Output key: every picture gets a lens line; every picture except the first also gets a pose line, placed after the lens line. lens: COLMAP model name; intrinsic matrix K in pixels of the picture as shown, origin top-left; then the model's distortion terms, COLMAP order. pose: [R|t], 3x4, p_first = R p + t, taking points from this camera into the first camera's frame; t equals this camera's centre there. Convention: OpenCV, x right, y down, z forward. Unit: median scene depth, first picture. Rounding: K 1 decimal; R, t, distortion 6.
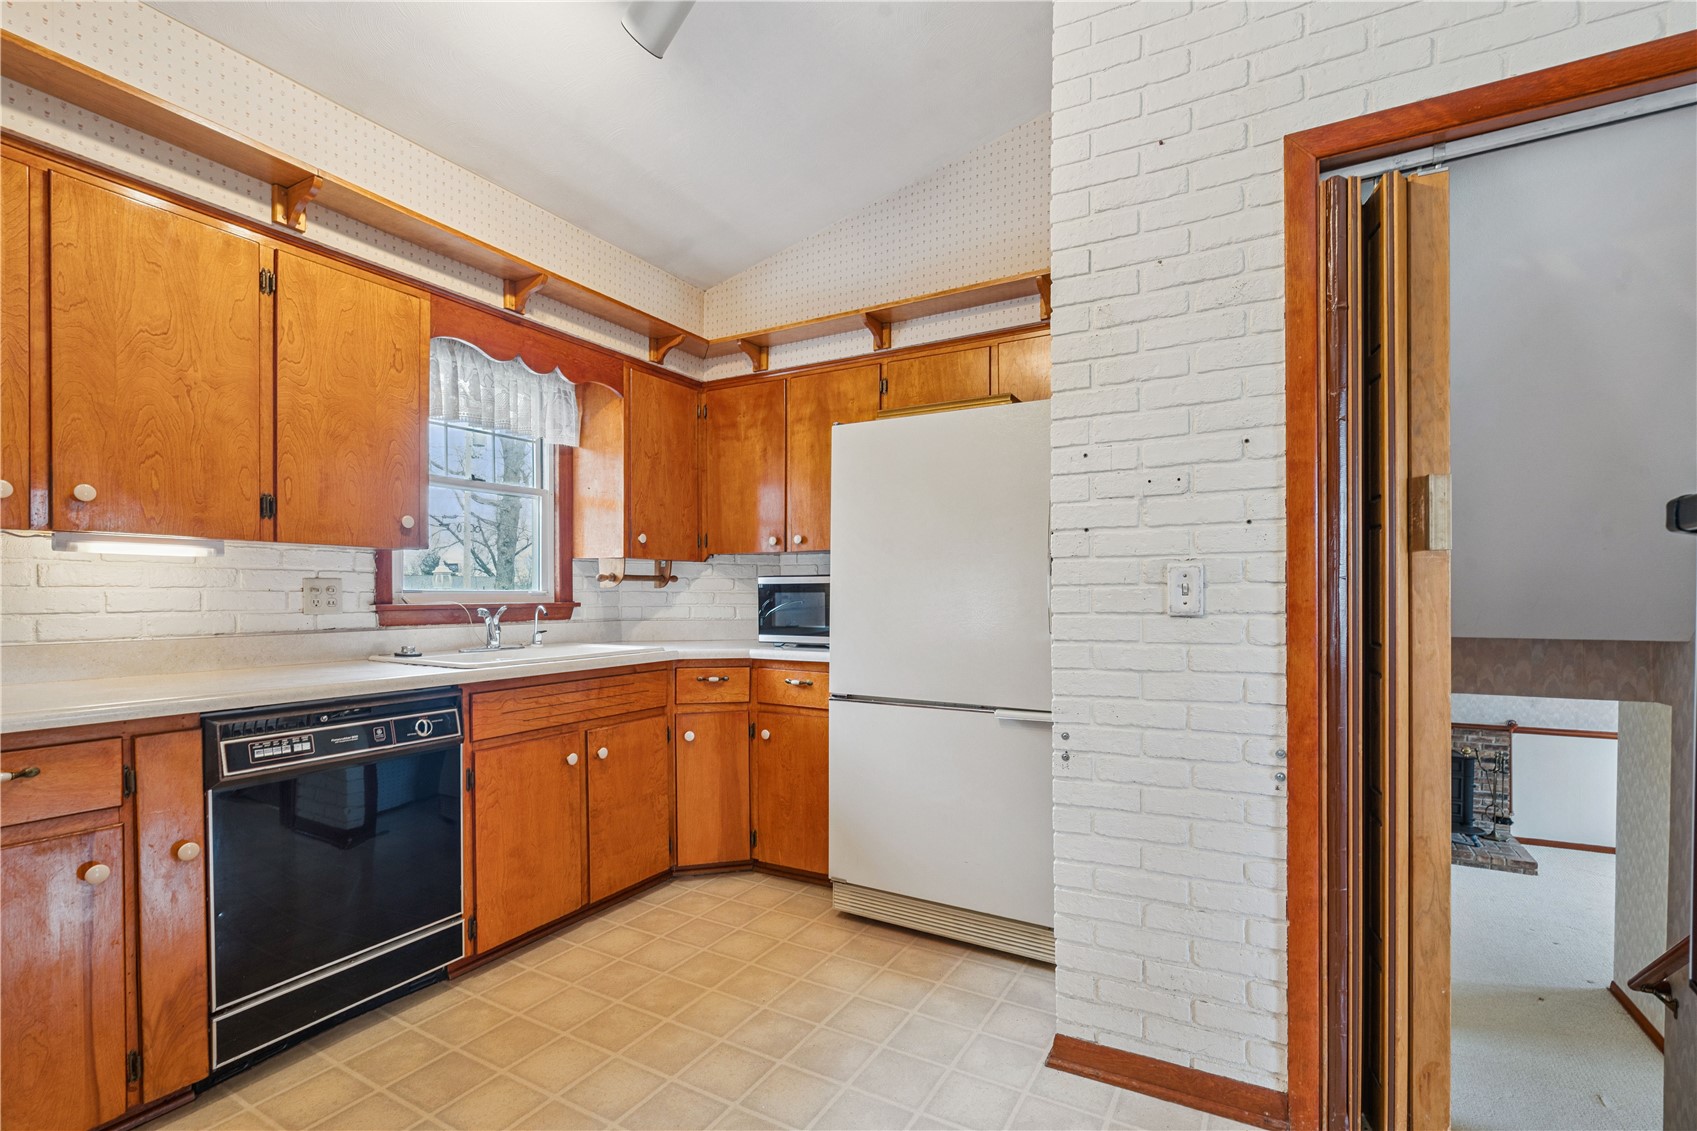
lens RADIAL K [[774.4, 0, 838.1], [0, 774.4, 602.6], [0, 0, 1]] dist [-0.006851, 0.001278]
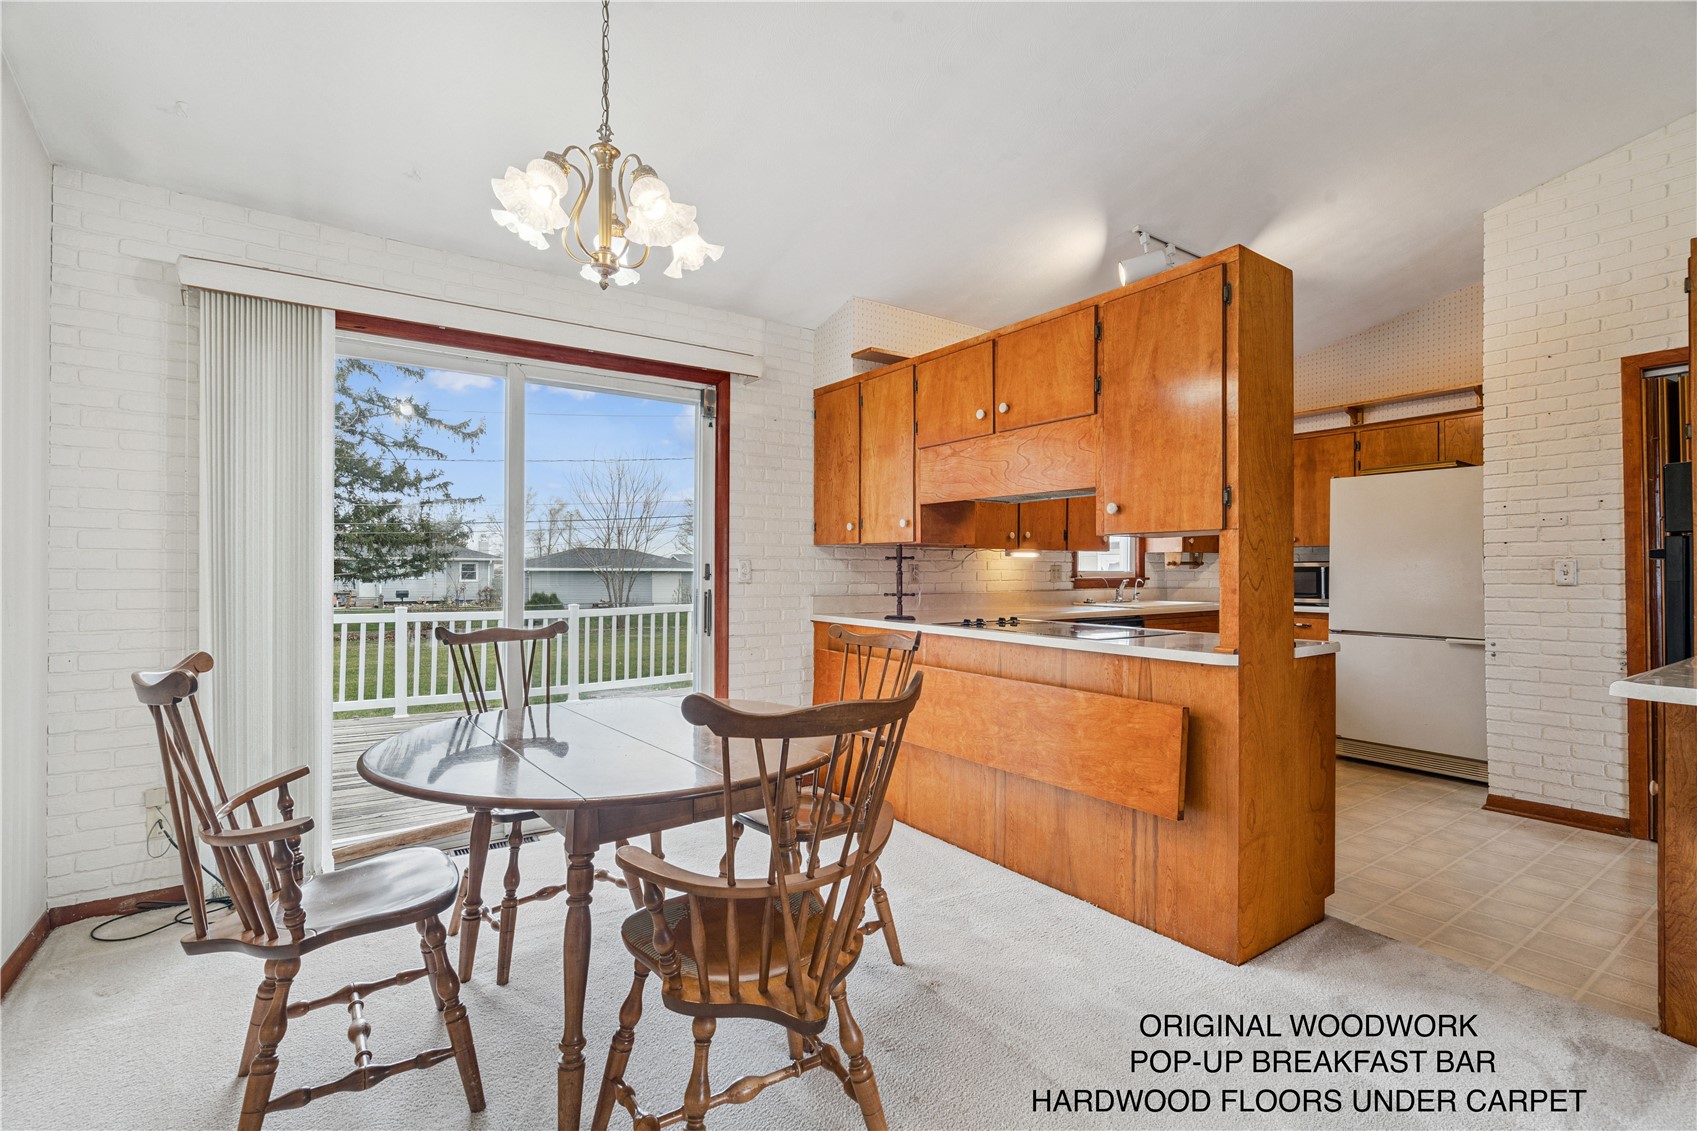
lens RADIAL K [[774.4, 0, 843.9], [0, 774.4, 566.8], [0, 0, 1]] dist [-0.006851, 0.001278]
pose [[0.909396, -0.000638, -0.415931, -0.325051], [-0.005563, 0.999891, -0.013695, 0.004945], [0.415895, 0.014768, 0.909293, -1.216544]]
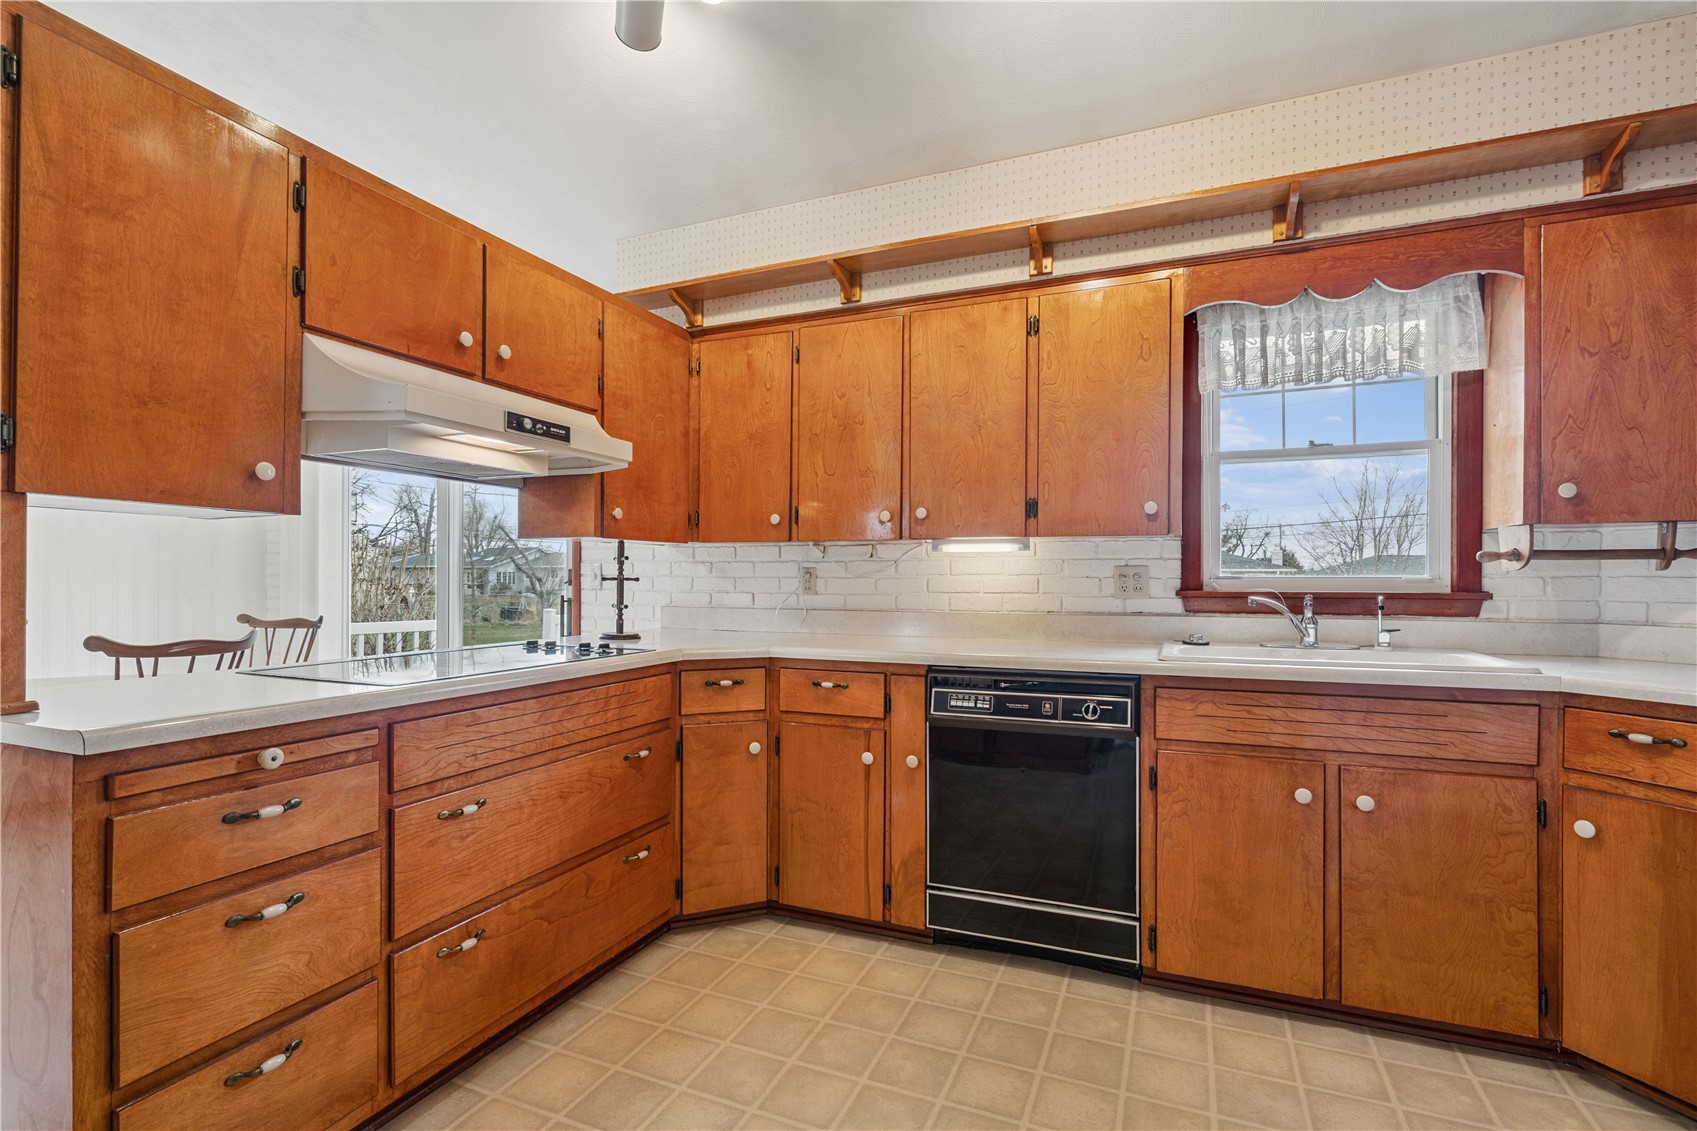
lens RADIAL K [[774.4, 0, 846.8], [0, 774.4, 575.1], [0, 0, 1]] dist [-0.006851, 0.001278]
pose [[0.123263, -0.006463, -0.992353, 0.383193], [-0.013197, 0.999880, -0.008151, -0.004195], [0.992286, 0.014101, 0.123163, 0.483579]]
